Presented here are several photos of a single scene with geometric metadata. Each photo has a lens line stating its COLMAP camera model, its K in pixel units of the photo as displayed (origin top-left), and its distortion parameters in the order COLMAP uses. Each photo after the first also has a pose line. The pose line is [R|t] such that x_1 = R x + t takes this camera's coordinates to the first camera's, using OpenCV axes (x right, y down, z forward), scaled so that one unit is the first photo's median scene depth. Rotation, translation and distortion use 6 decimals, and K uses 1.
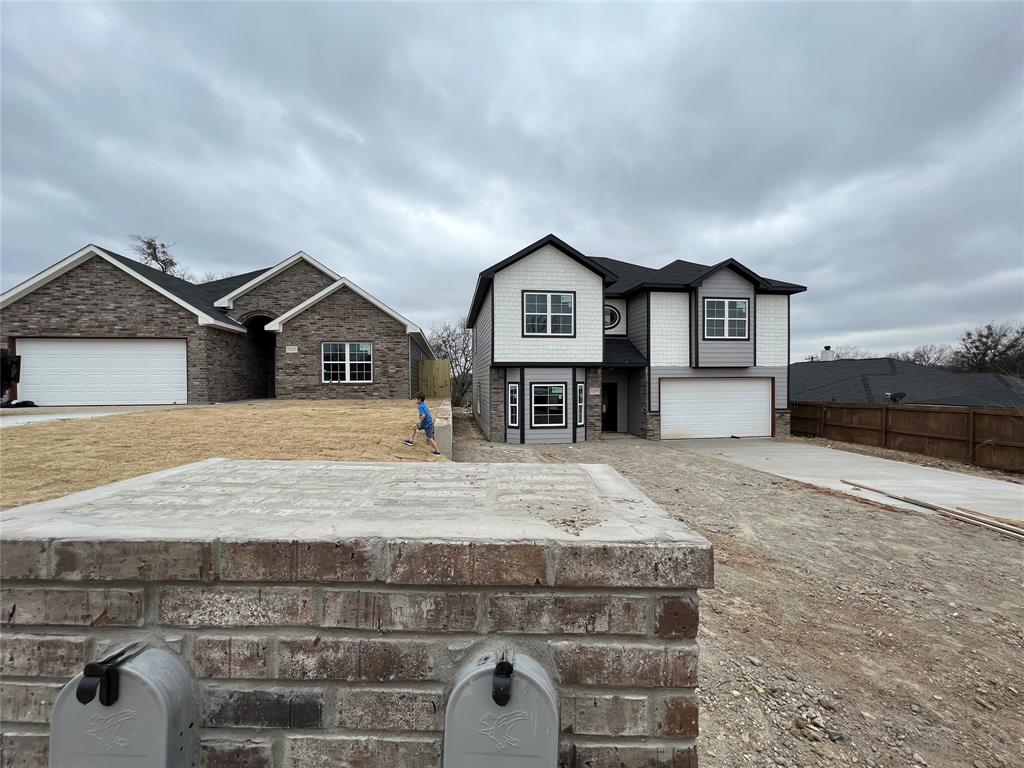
lens RADIAL K [[407.8, 0, 509.3], [0, 407.8, 383.8], [0, 0, 1]] dist [-0.001011, -0.000003]
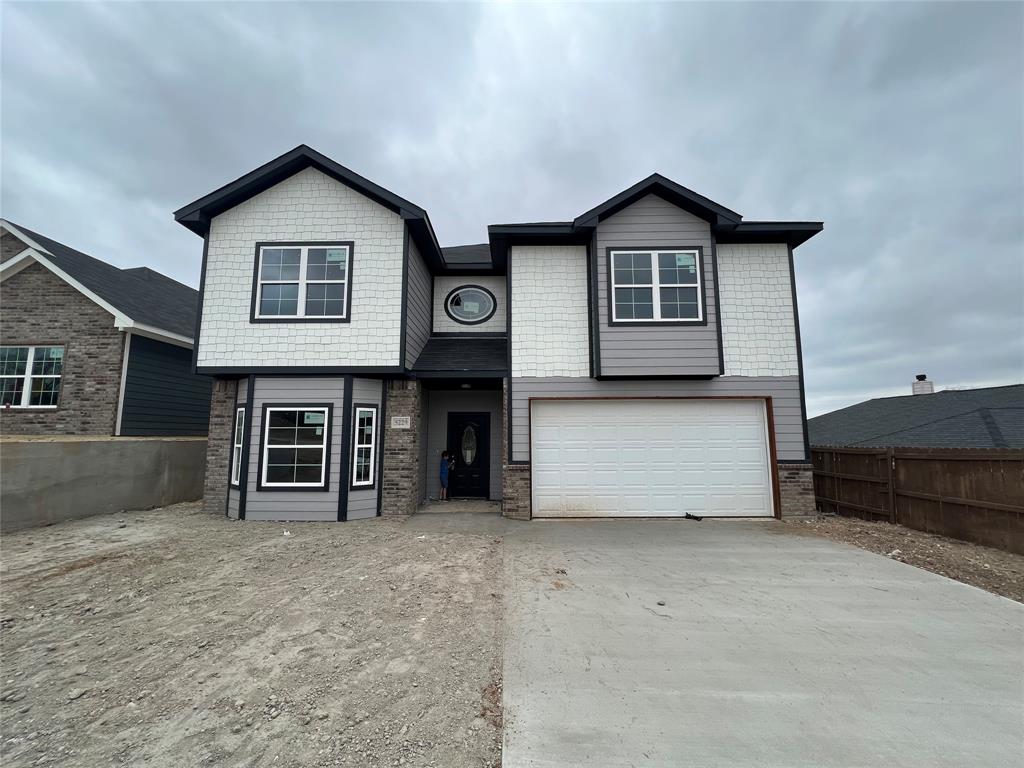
lens RADIAL K [[407.8, 0, 509.3], [0, 407.8, 383.8], [0, 0, 1]] dist [-0.001011, -0.000003]
pose [[0.988314, -0.015479, -0.151642, 0.434537], [-0.004425, 0.991498, -0.130047, 0.037189], [0.152366, 0.129198, 0.979843, 0.482861]]
